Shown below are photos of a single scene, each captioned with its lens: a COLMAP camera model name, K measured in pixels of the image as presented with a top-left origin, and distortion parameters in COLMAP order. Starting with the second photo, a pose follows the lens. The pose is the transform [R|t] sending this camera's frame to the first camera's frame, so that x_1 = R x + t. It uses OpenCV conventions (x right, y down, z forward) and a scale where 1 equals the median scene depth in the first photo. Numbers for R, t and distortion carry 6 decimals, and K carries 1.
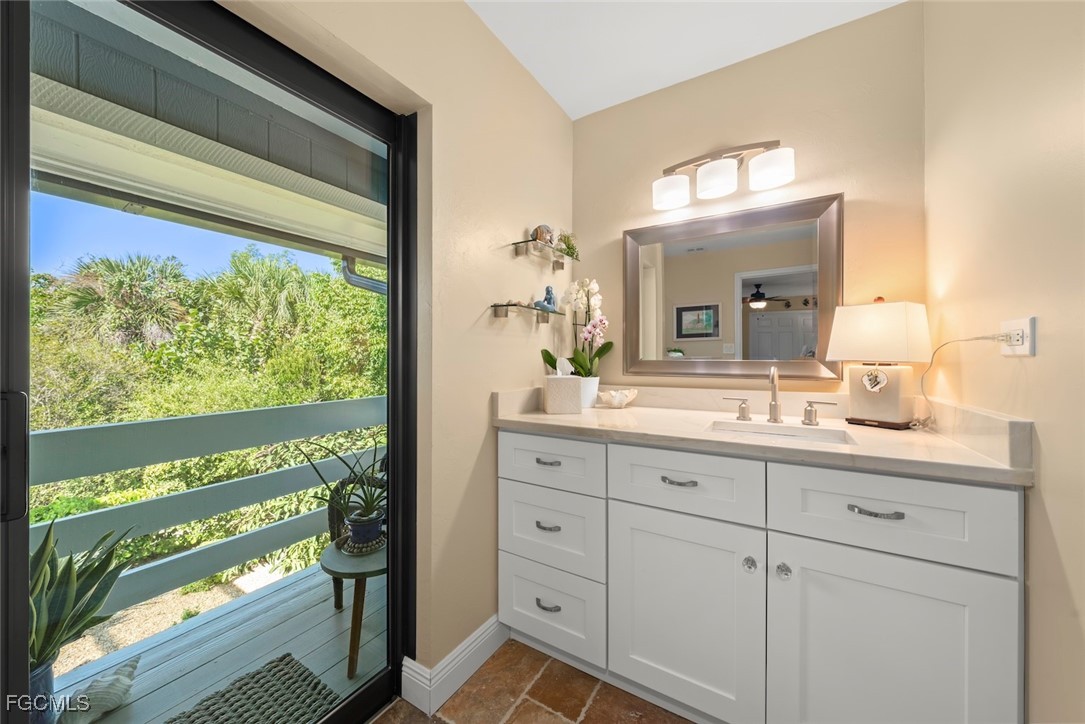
lens RADIAL K [[381.2, 0, 549.3], [0, 381.2, 362.4], [0, 0, 1]] dist [-0.001021, 0.000218]
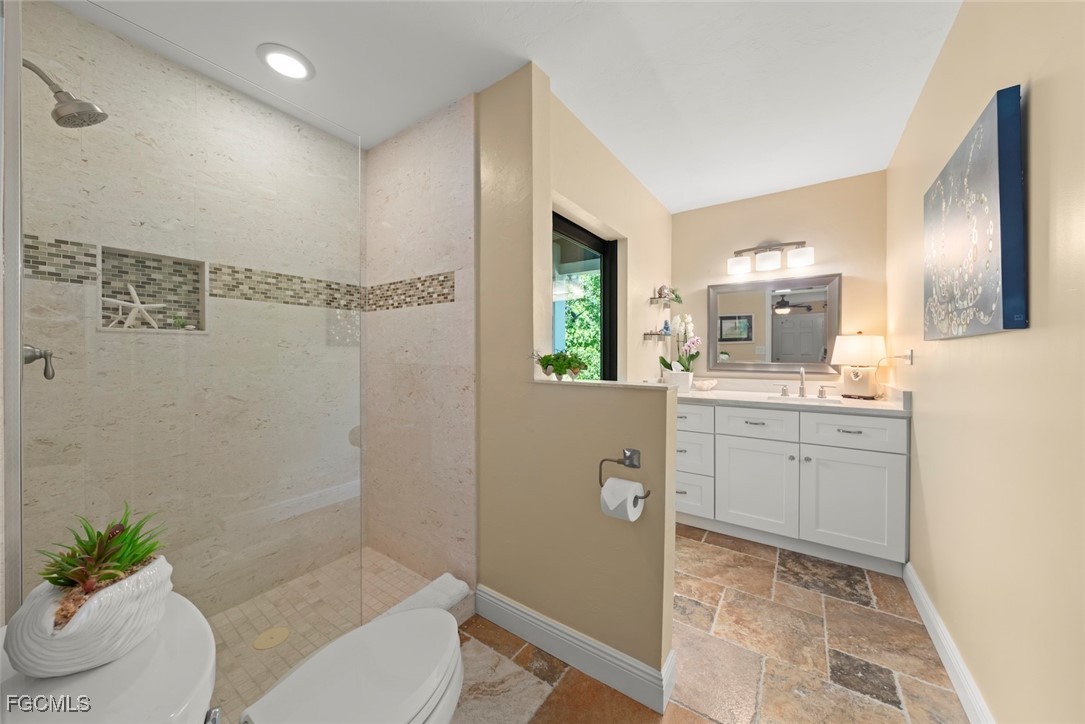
lens RADIAL K [[381.2, 0, 533.8], [0, 381.2, 358.0], [0, 0, 1]] dist [-0.001021, 0.000218]
pose [[0.997832, 0.001780, -0.065782, -0.586007], [-0.001640, 0.999996, 0.002179, -0.036079], [0.065785, -0.002066, 0.997832, -0.928260]]
